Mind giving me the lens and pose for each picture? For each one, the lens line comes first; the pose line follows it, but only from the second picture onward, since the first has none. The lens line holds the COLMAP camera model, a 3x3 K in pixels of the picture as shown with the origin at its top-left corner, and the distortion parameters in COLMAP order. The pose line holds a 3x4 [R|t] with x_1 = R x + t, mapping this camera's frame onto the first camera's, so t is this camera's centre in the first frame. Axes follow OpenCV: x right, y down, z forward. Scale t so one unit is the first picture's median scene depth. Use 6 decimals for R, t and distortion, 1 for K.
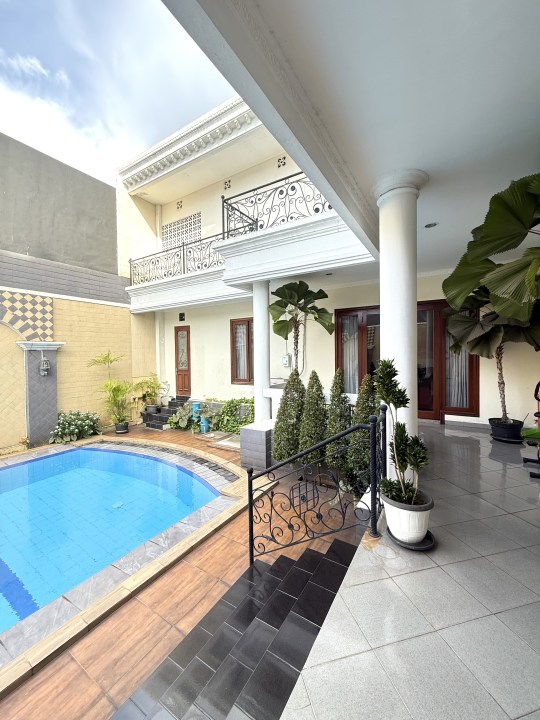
lens RADIAL K [[287.4, 0, 270.5], [0, 287.4, 360.9], [0, 0, 1]] dist [-0.001329, 0.000580]
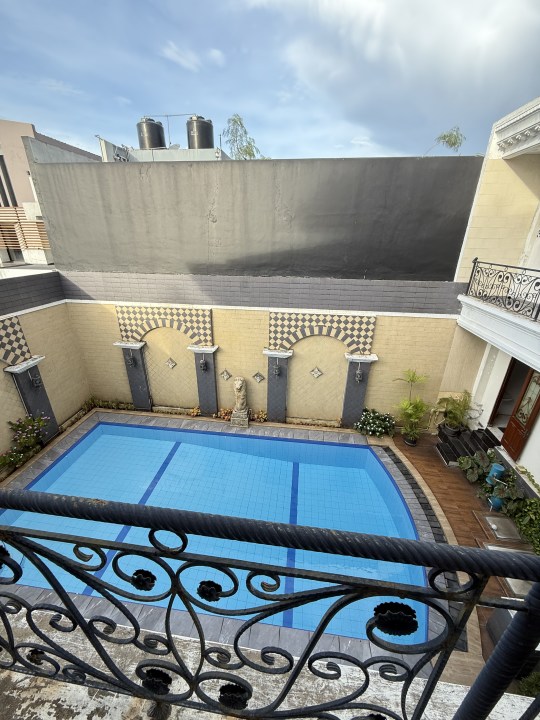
lens RADIAL K [[287.4, 0, 267.0], [0, 287.4, 357.7], [0, 0, 1]] dist [-0.001329, 0.000580]
pose [[0.414656, 0.370704, -0.831047, 0.027801], [-0.027910, 0.918012, 0.395570, -0.479323], [0.909550, -0.140831, 0.391006, 0.172465]]
